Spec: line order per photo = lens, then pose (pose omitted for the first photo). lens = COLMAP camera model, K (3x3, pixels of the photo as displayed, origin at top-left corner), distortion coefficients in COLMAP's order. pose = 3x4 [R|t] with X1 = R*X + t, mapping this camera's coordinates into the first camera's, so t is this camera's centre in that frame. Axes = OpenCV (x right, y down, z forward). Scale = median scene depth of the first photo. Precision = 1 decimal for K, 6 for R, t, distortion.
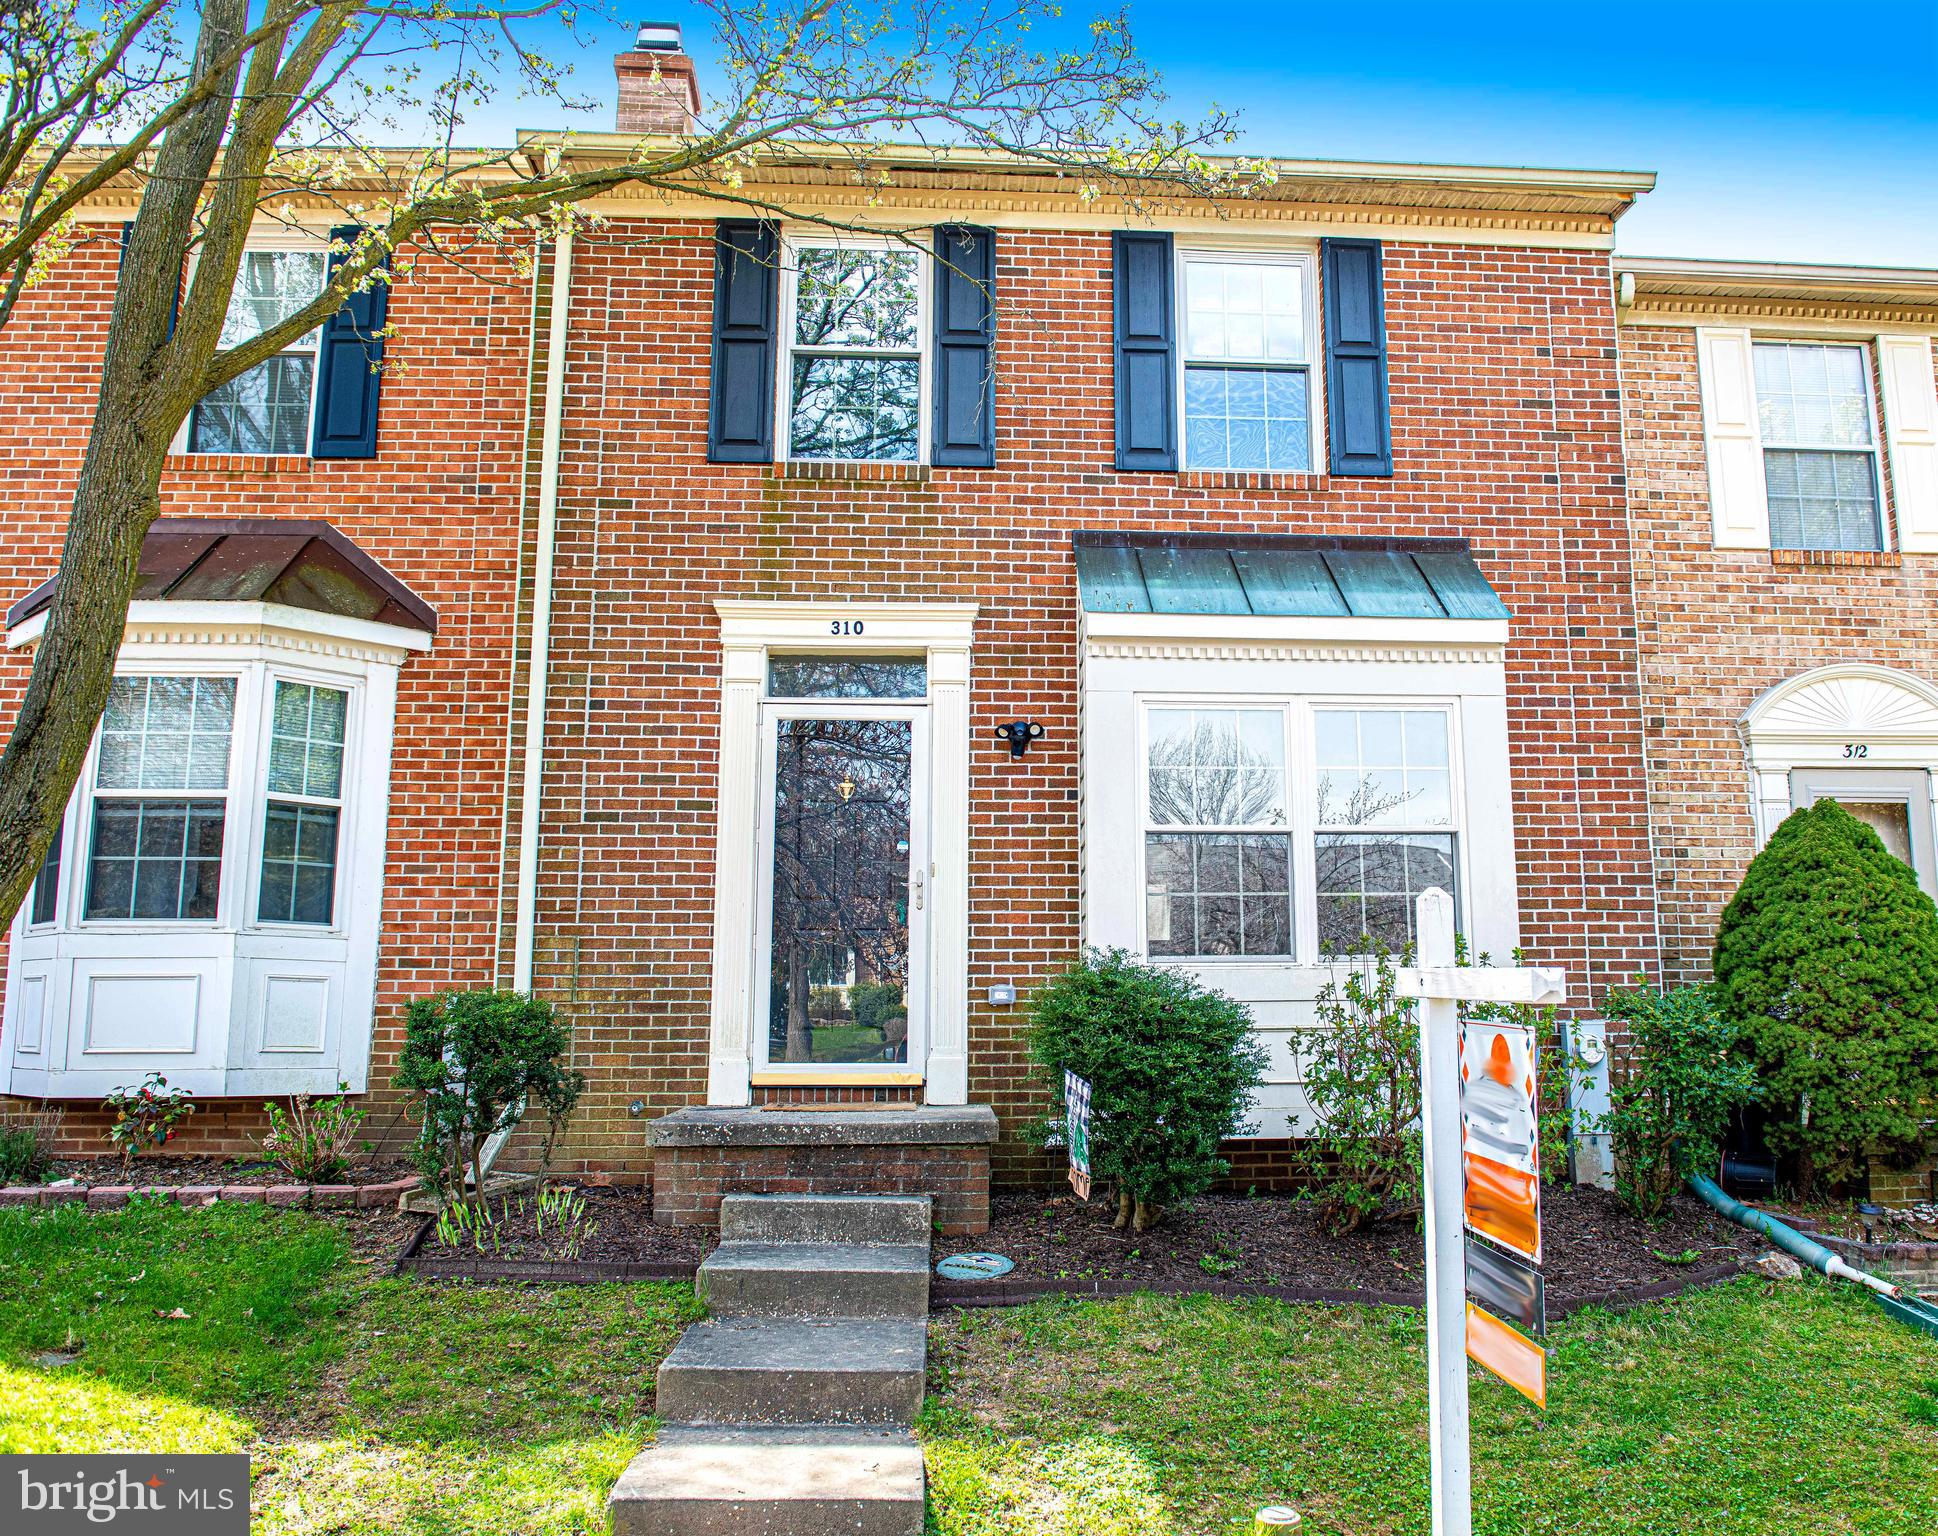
lens RADIAL K [[1661.9, 0, 971.2], [0, 1661.9, 753.5], [0, 0, 1]] dist [-0.052134, -0.003528]
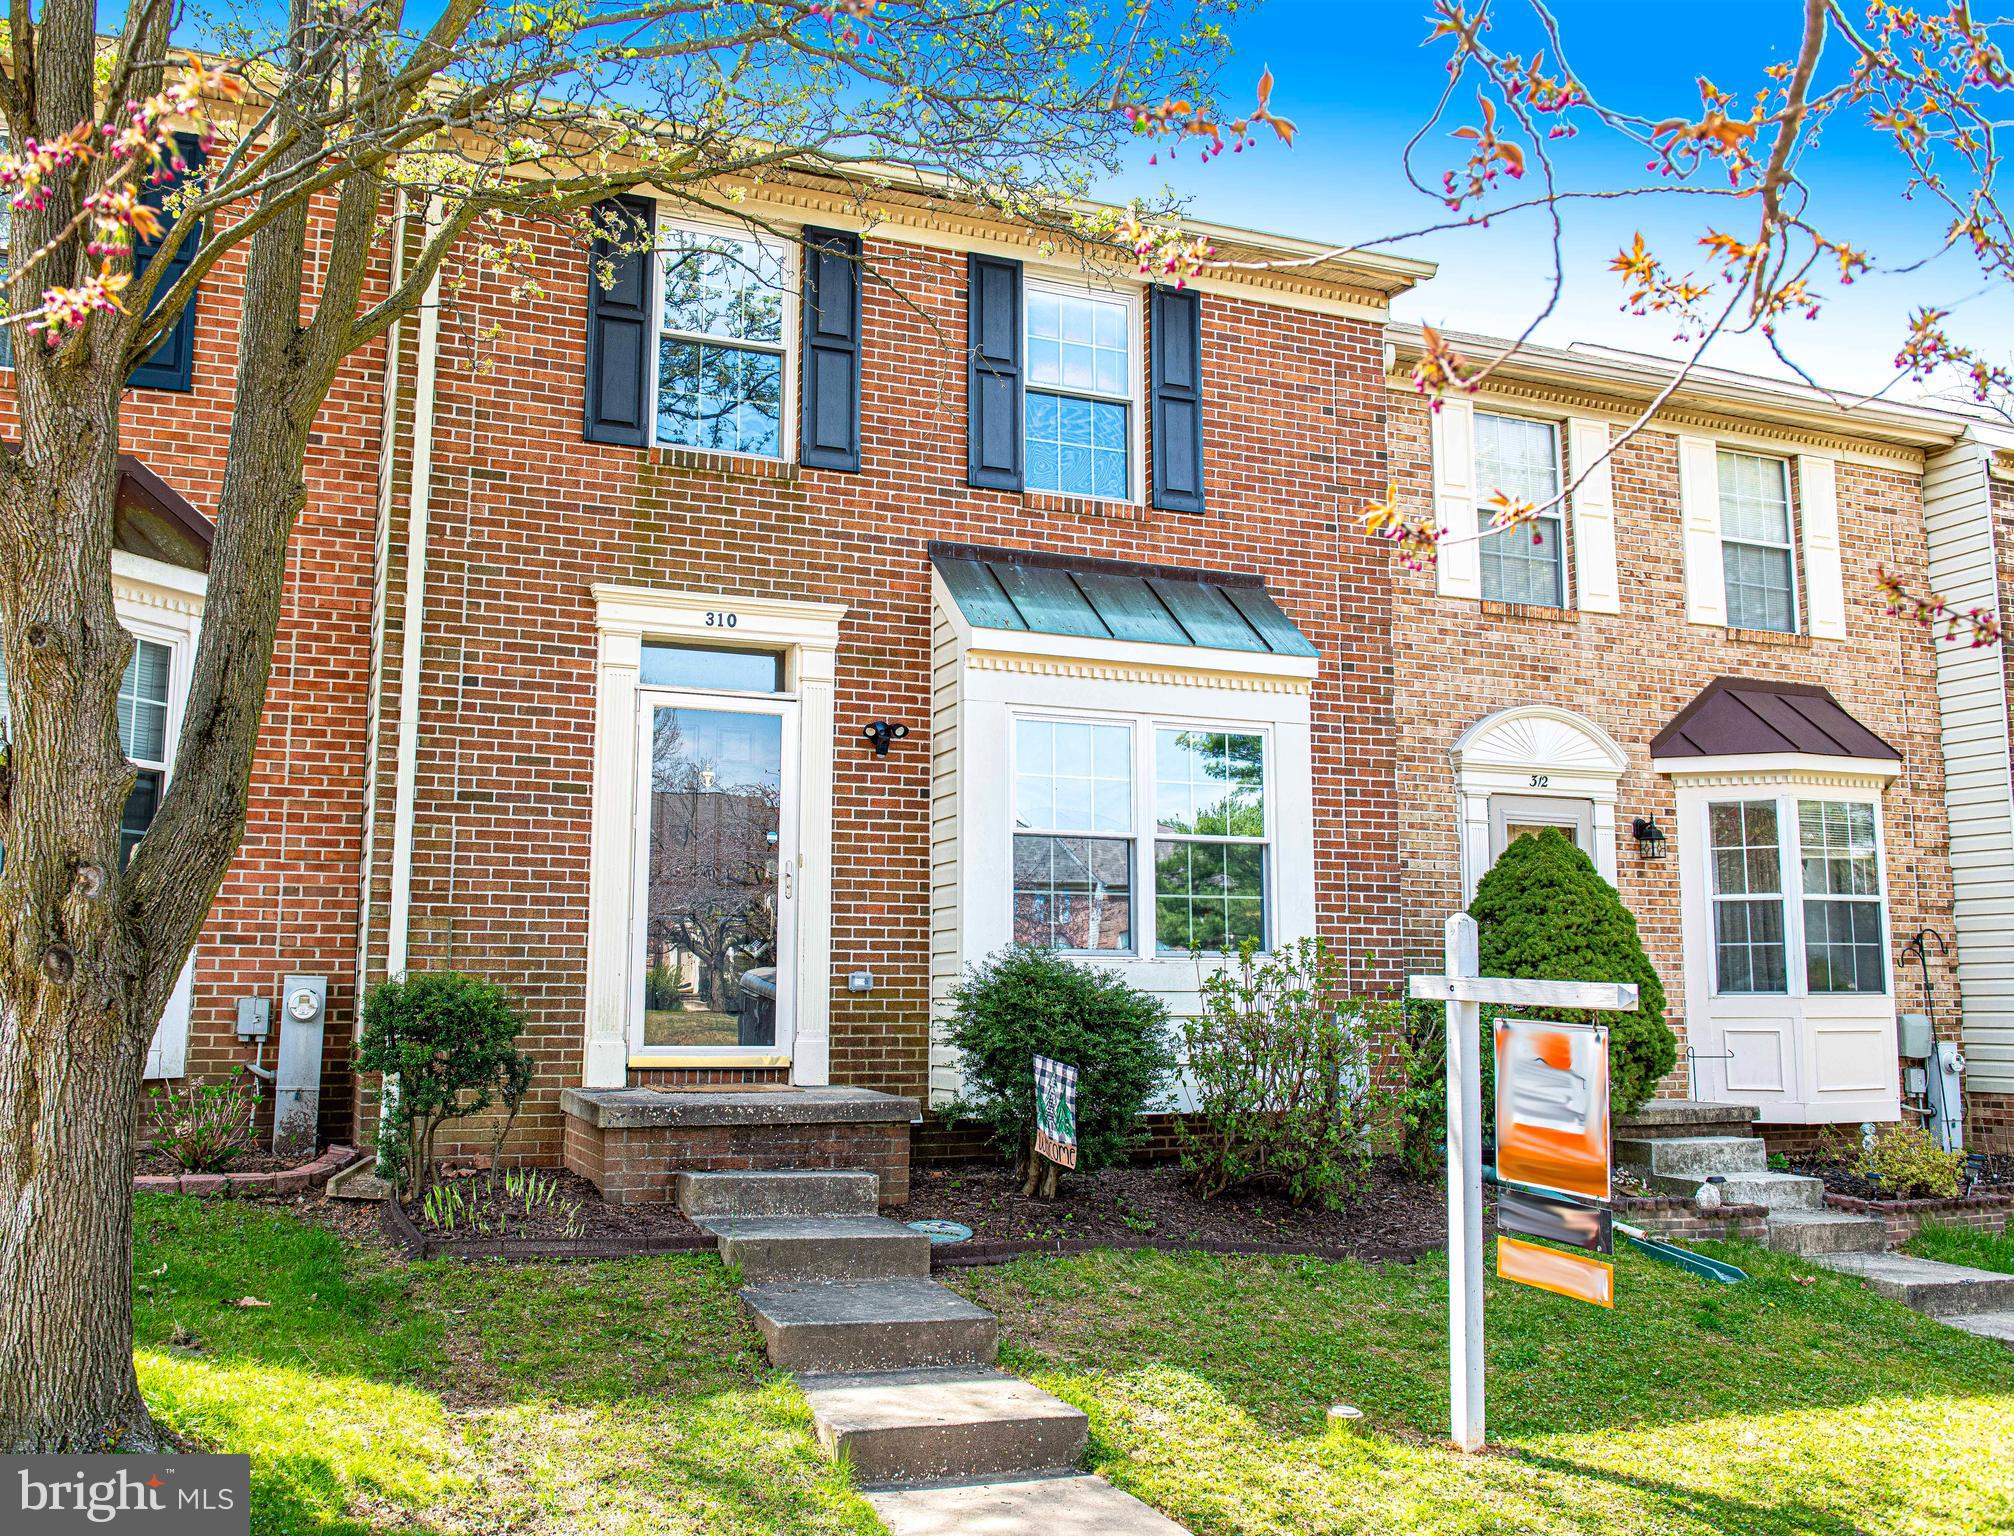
lens RADIAL K [[1766.8, 0, 1003.6], [0, 1766.8, 771.2], [0, 0, 1]] dist [-0.038694, -0.000607]
pose [[0.951922, 0.048506, 0.302477, -0.226513], [-0.058697, 0.997970, 0.024689, -0.019463], [-0.300666, -0.041256, 0.952837, -0.083356]]
